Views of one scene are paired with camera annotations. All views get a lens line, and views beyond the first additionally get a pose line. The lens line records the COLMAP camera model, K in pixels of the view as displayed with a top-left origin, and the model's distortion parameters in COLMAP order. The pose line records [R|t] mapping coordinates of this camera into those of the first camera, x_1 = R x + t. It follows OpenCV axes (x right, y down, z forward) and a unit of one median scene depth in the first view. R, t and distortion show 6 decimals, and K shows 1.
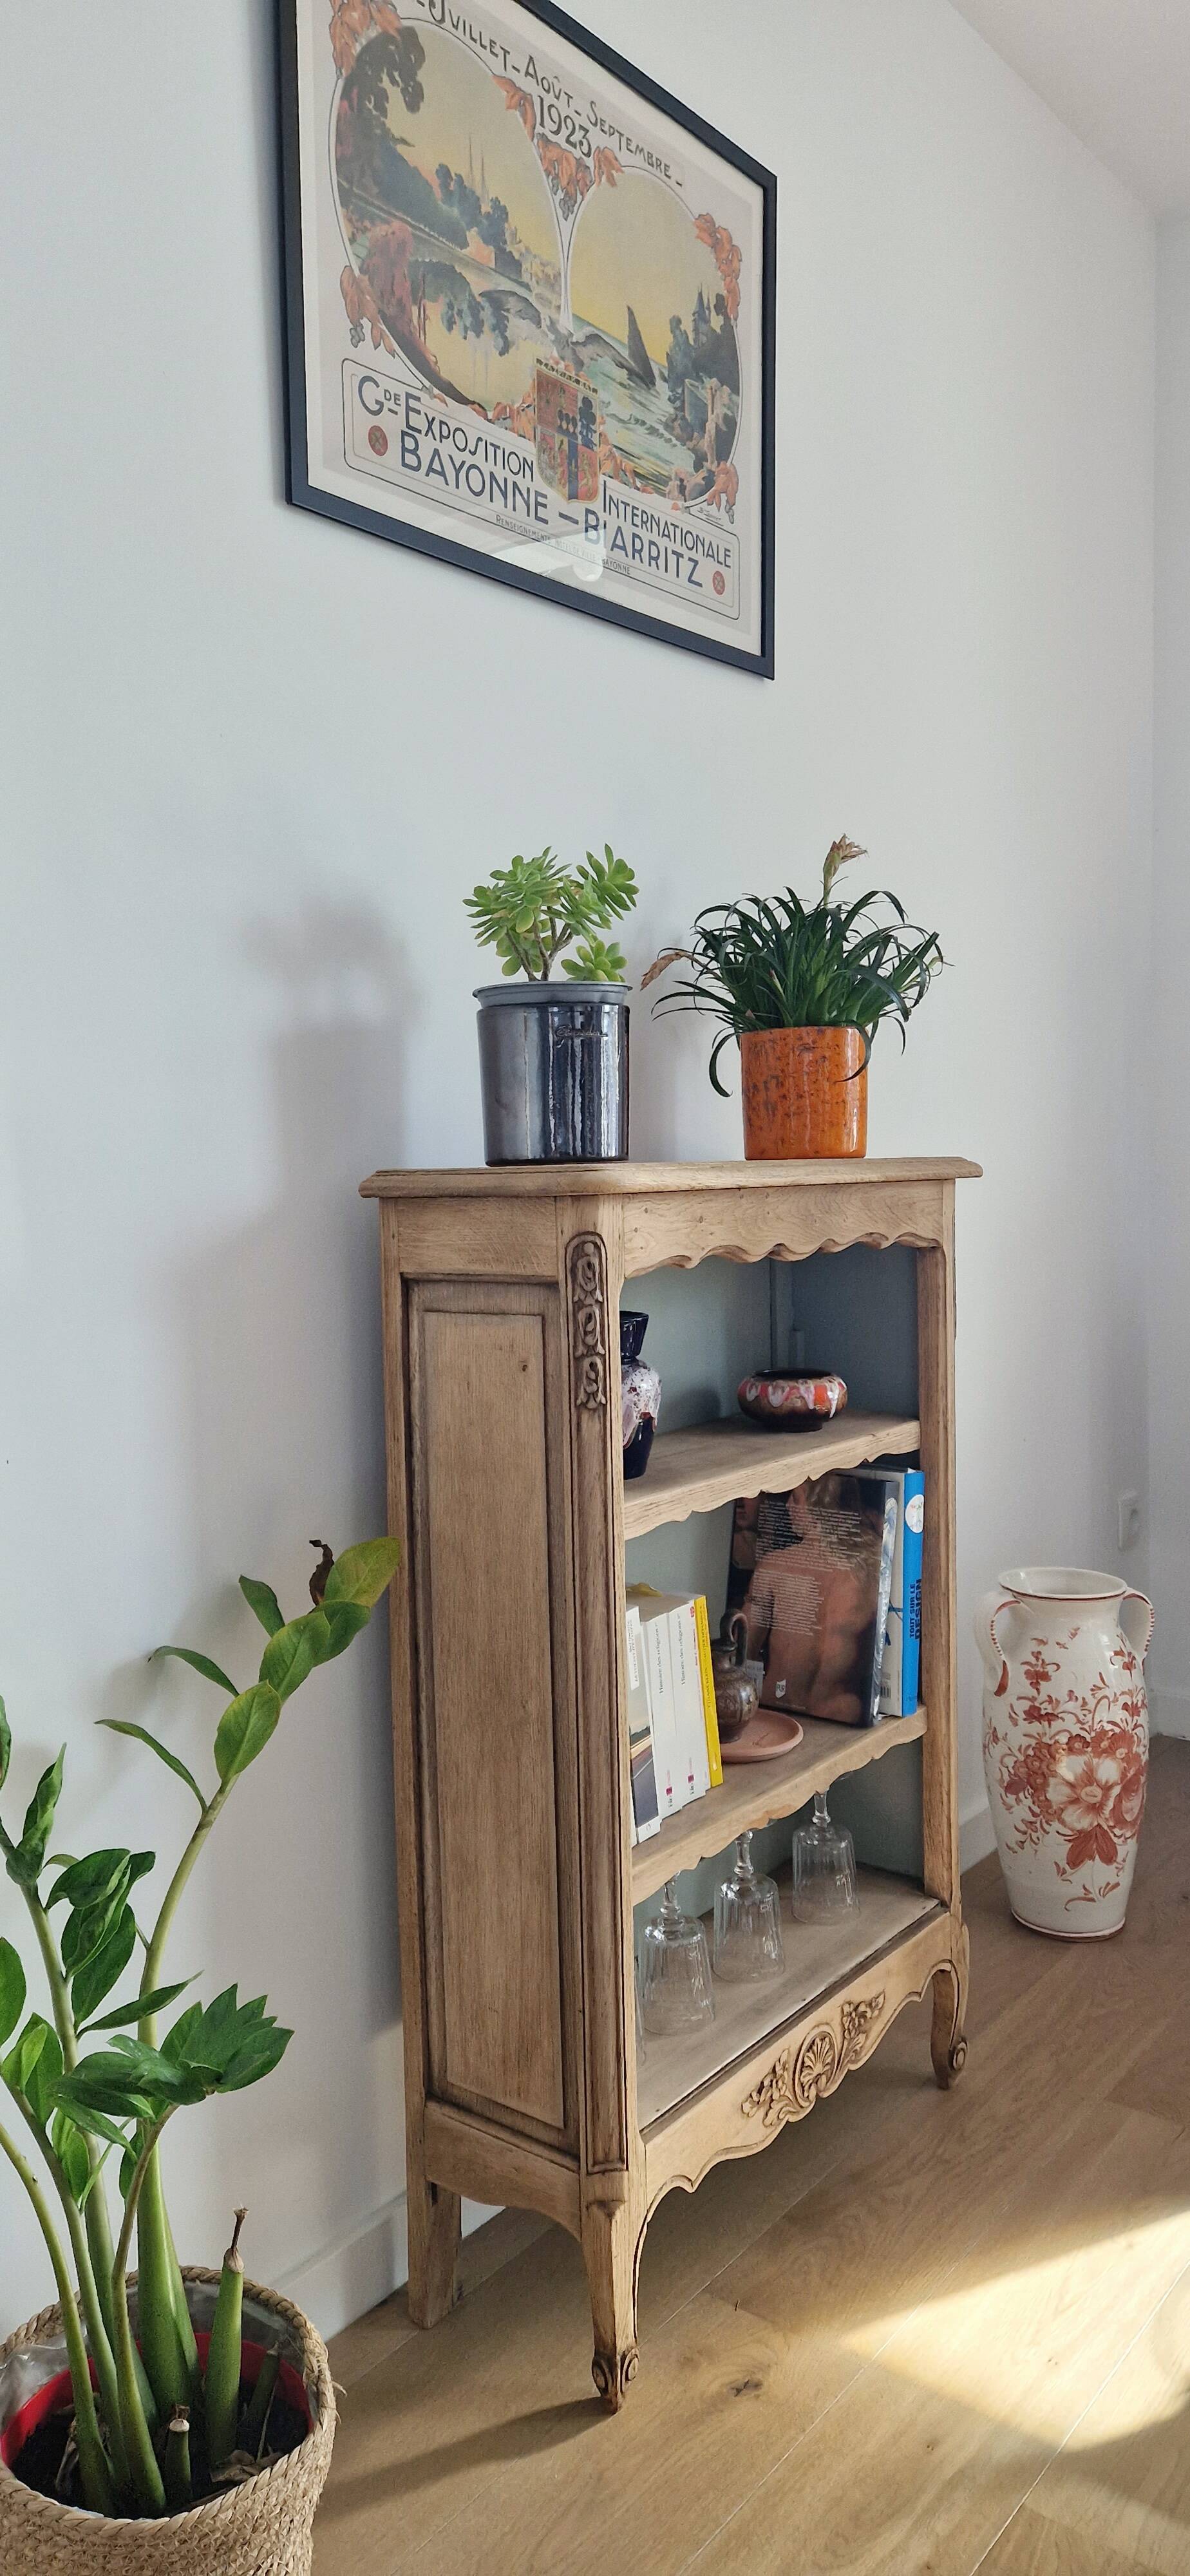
lens RADIAL K [[1720.7, 0, 565.3], [0, 1720.7, 1292.6], [0, 0, 1]] dist [0.080946, -0.076637]
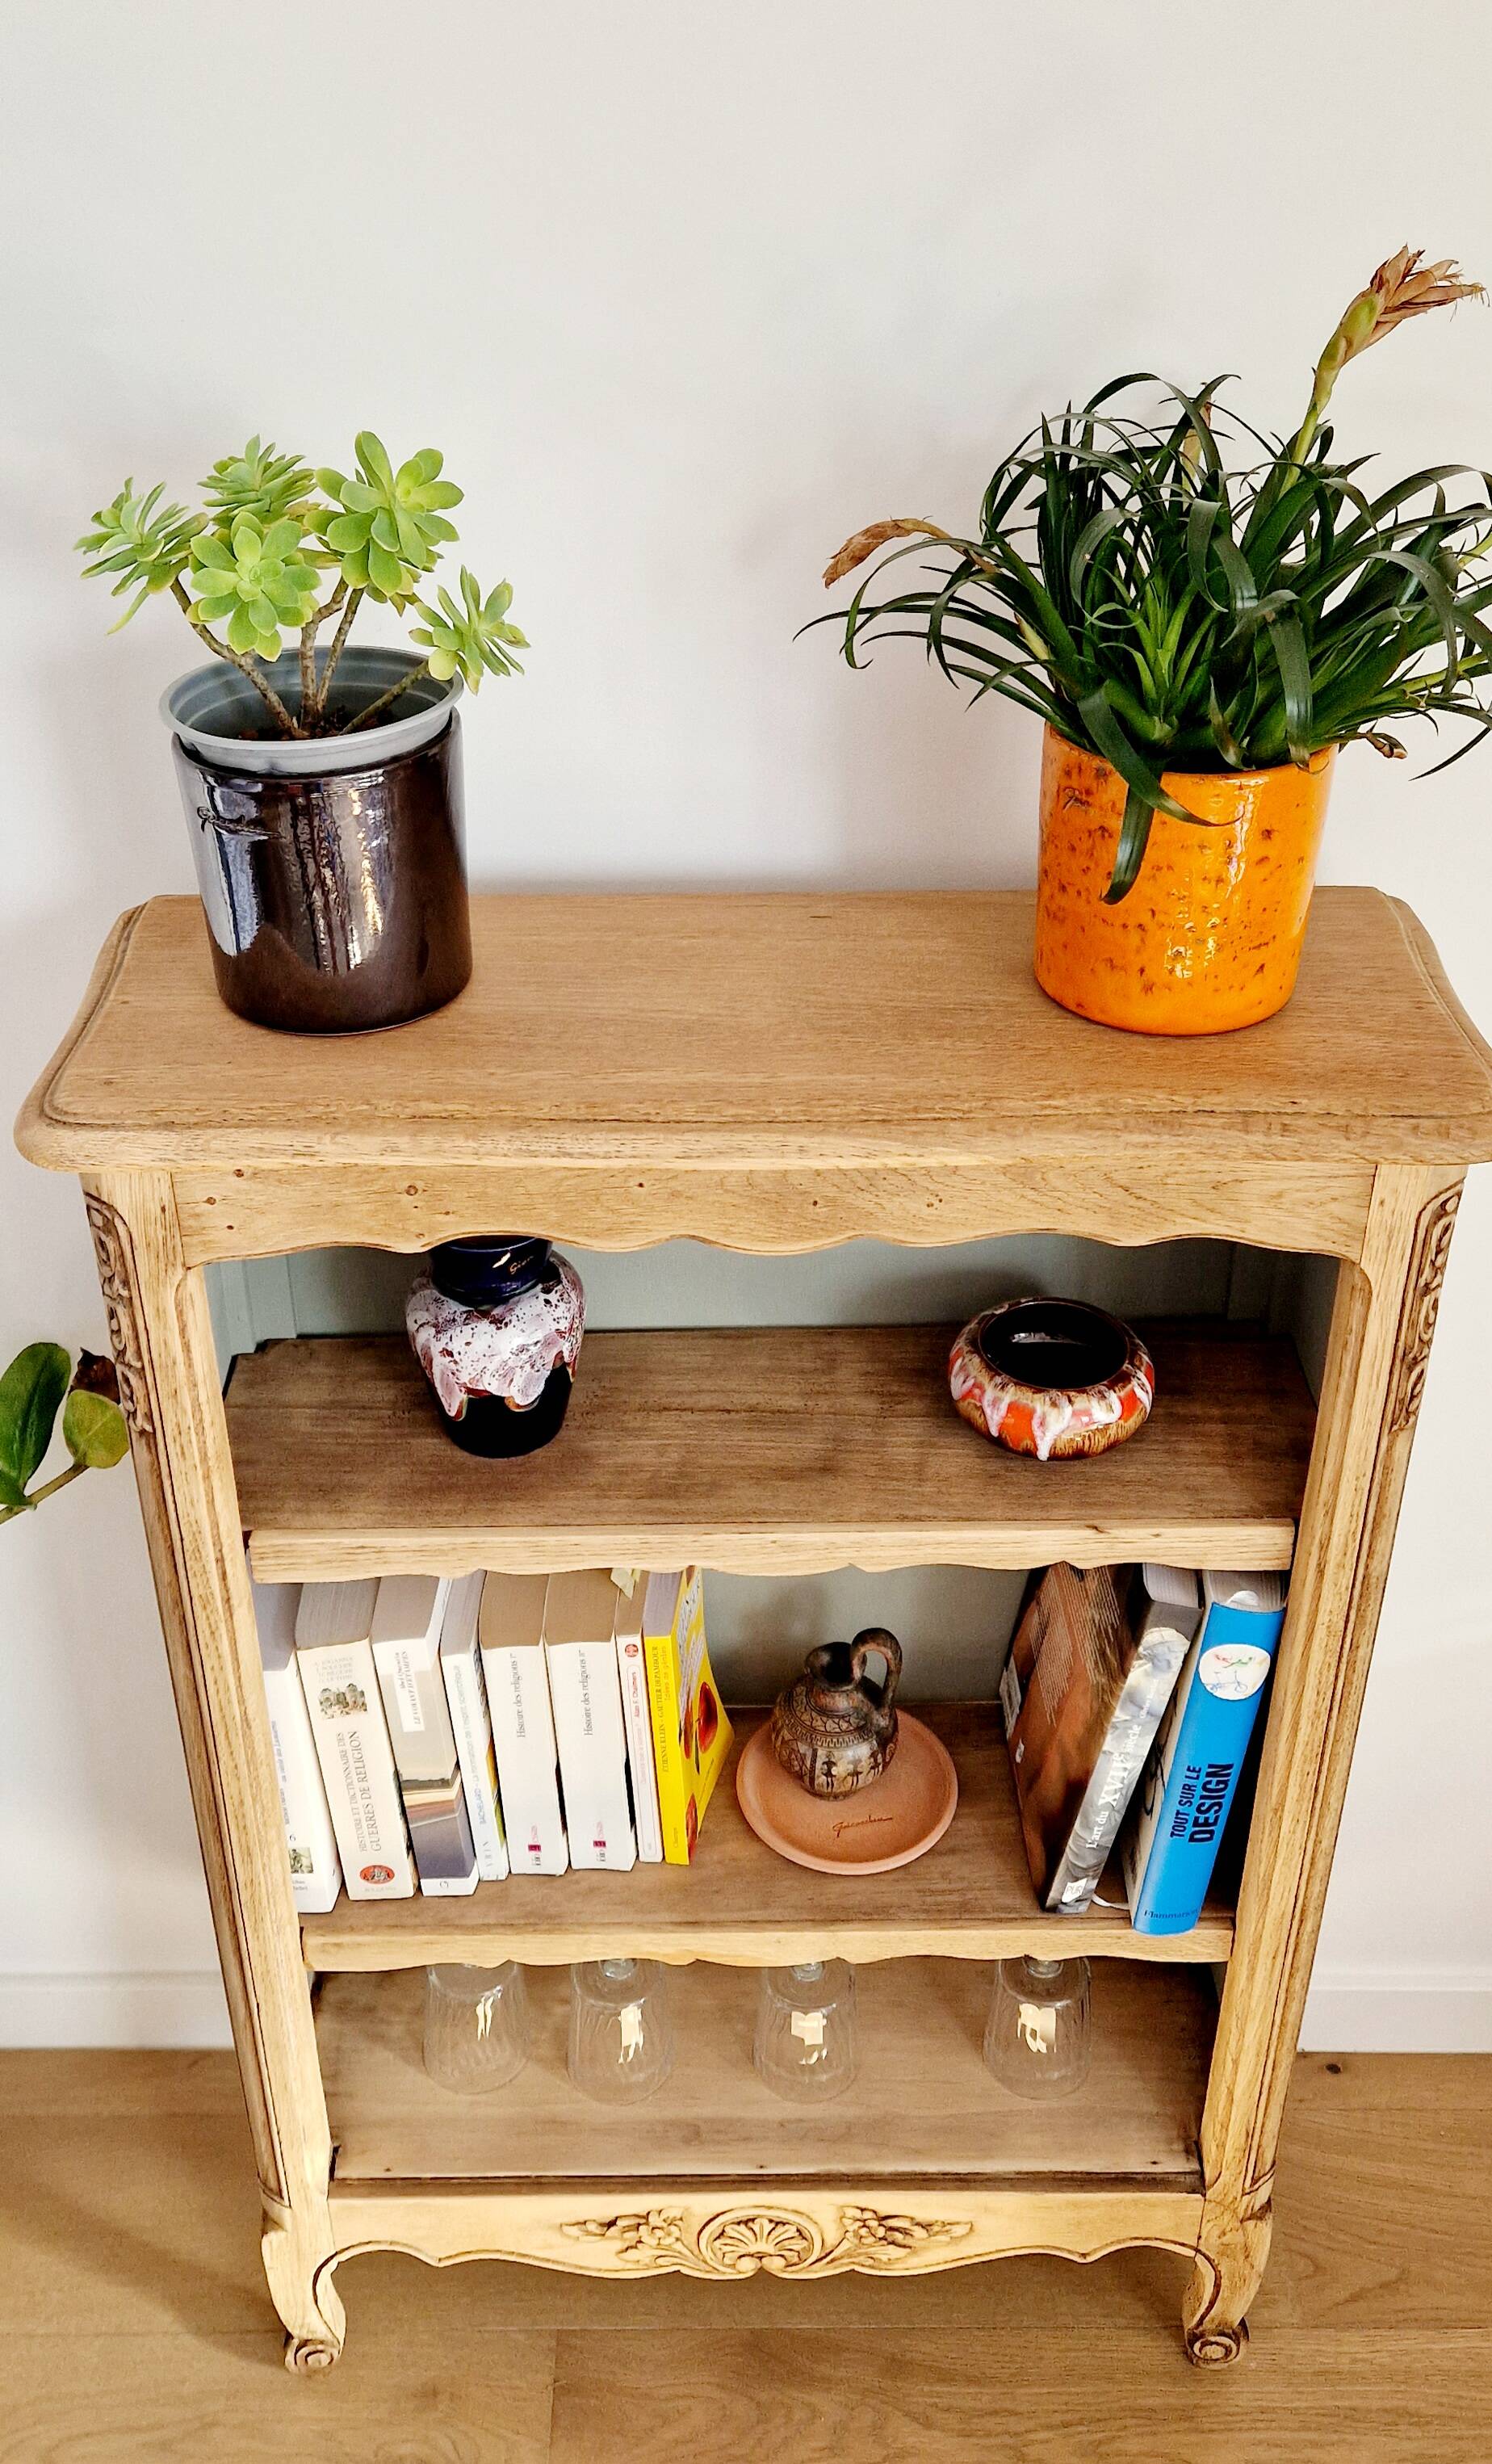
lens RADIAL K [[2164.6, 0, 719.4], [0, 2164.6, 1104.5], [0, 0, 1]] dist [0.067924, -0.042702]
pose [[0.627310, 0.410304, -0.661916, 0.517803], [-0.063622, 0.874111, 0.481542, -0.357988], [0.776167, -0.259964, 0.574443, 0.606019]]
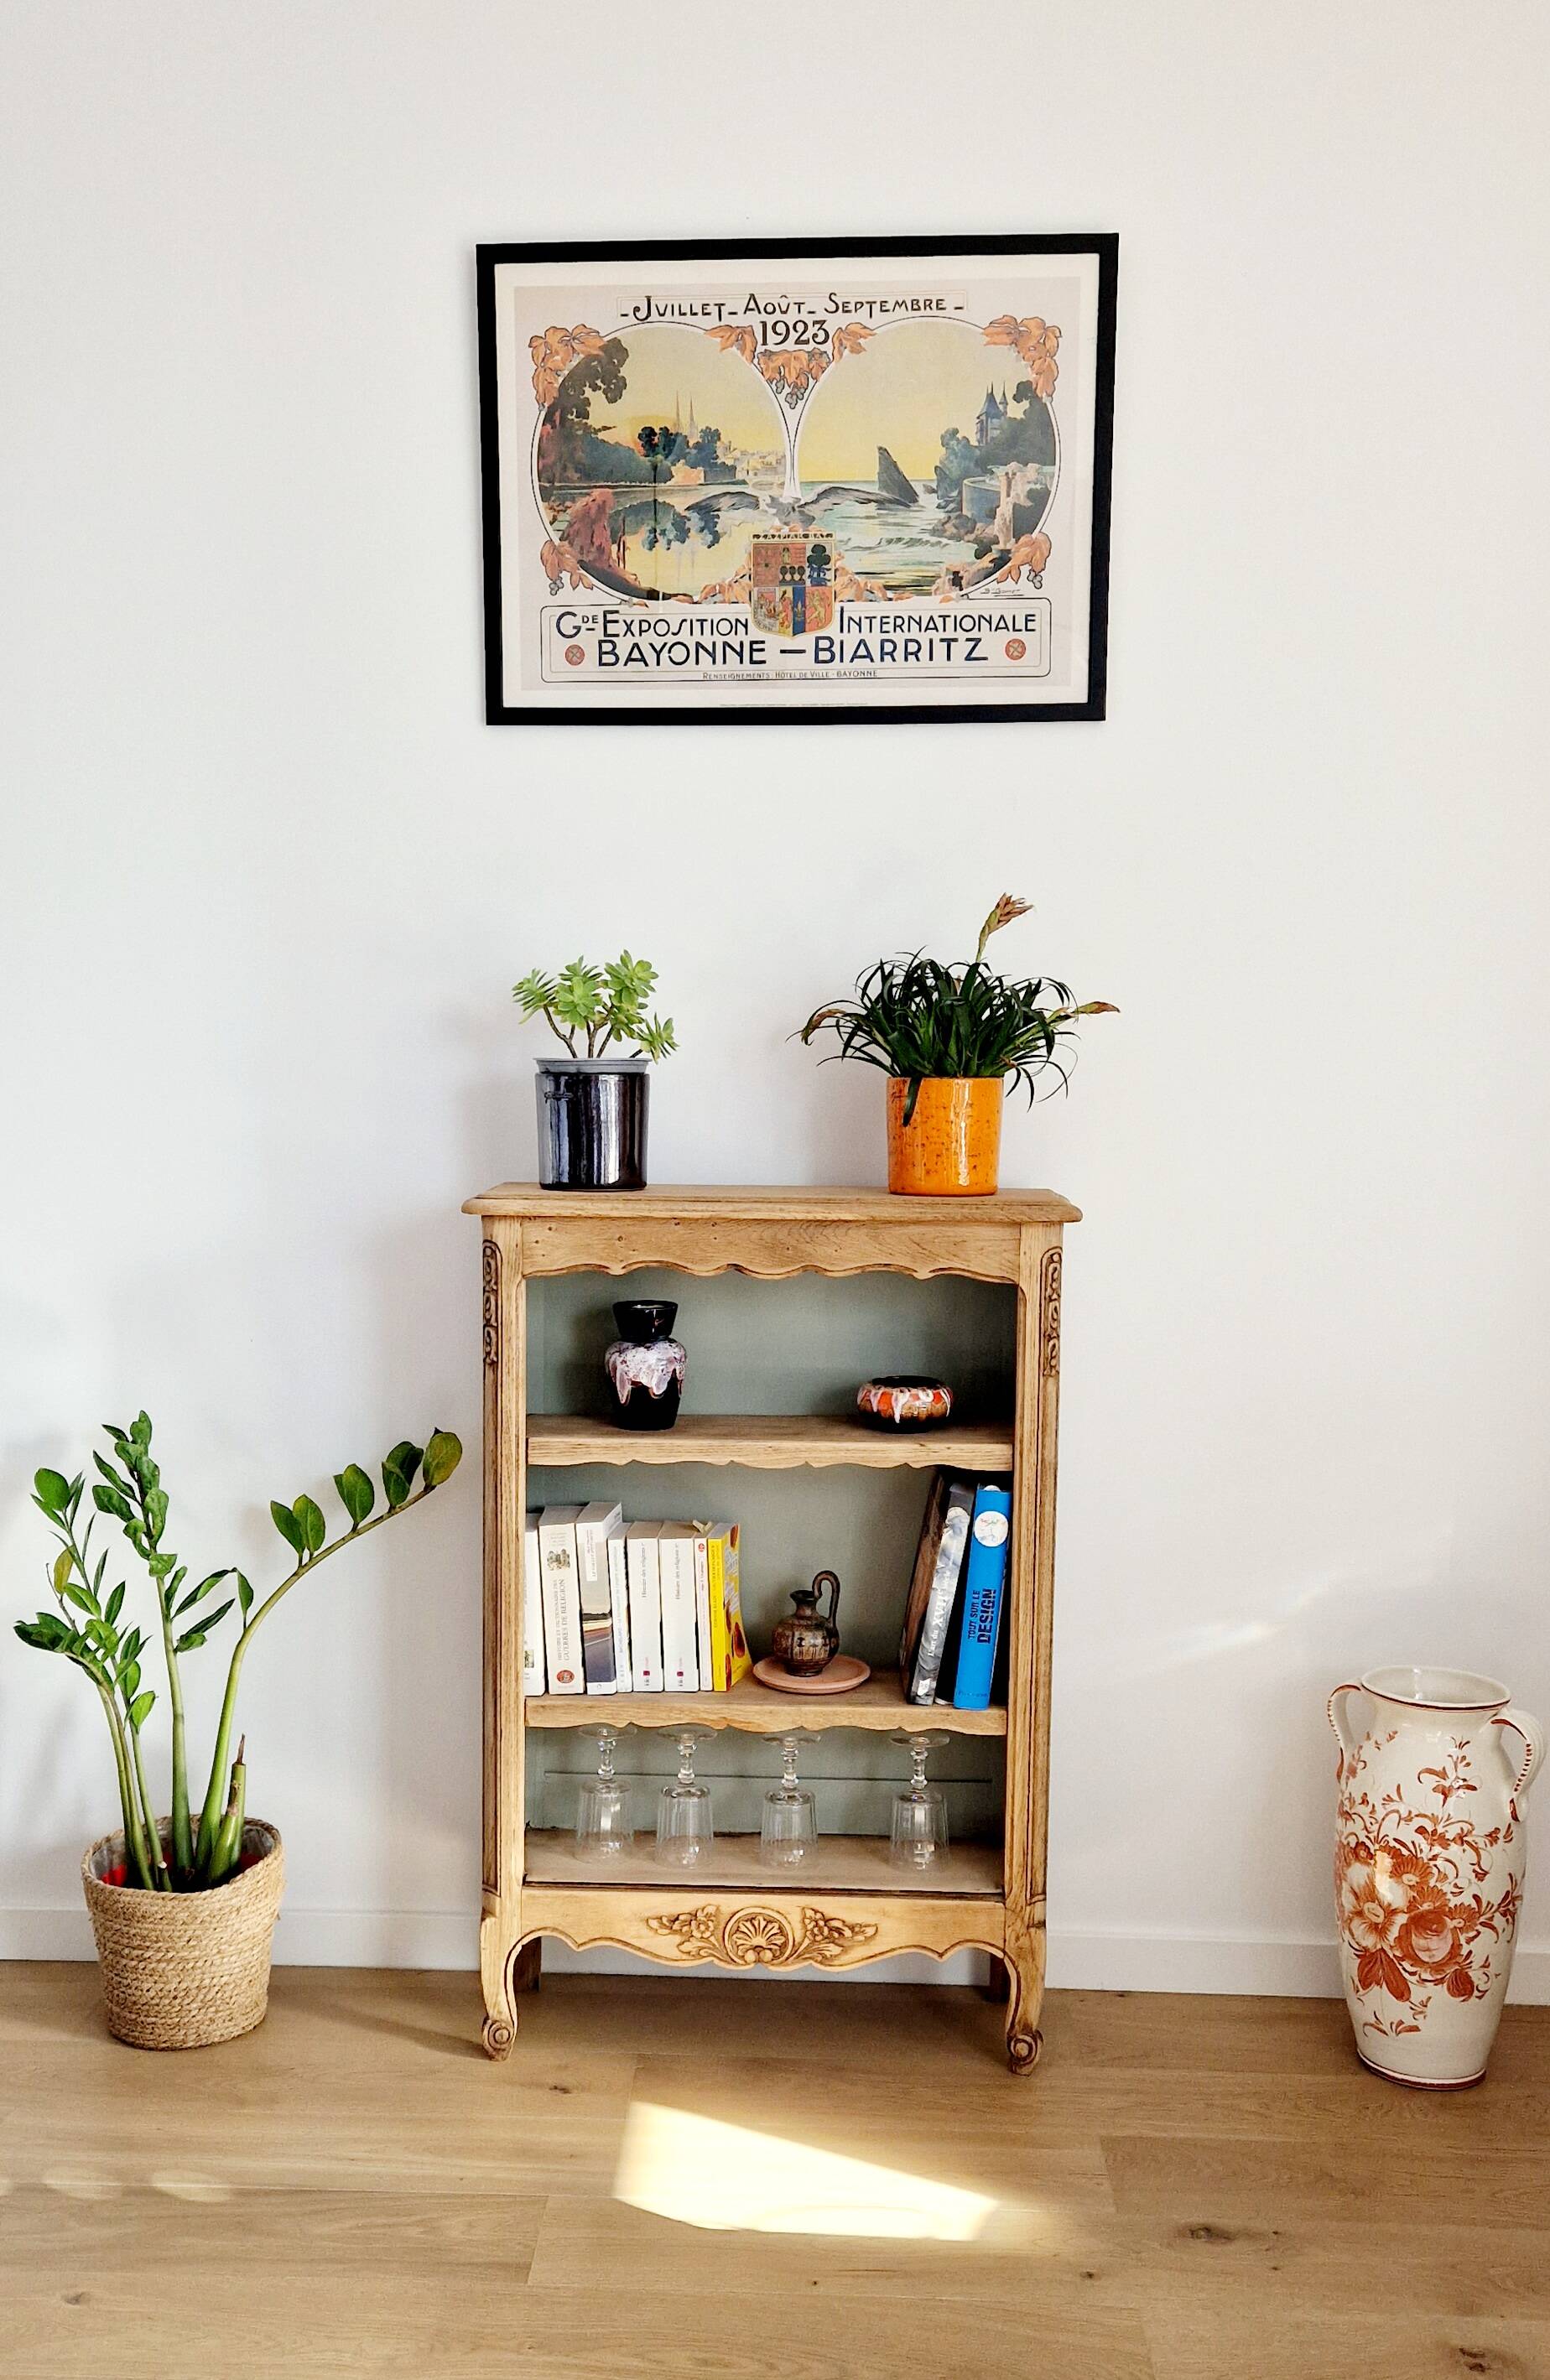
lens RADIAL K [[2264.5, 0, 735.6], [0, 2264.5, 1299.4], [0, 0, 1]] dist [0.069919, 0.000000]
pose [[0.592112, 0.117717, -0.797211, 1.342999], [-0.081552, 0.992948, 0.086049, -0.134920], [0.801718, 0.014063, 0.597536, 0.030087]]
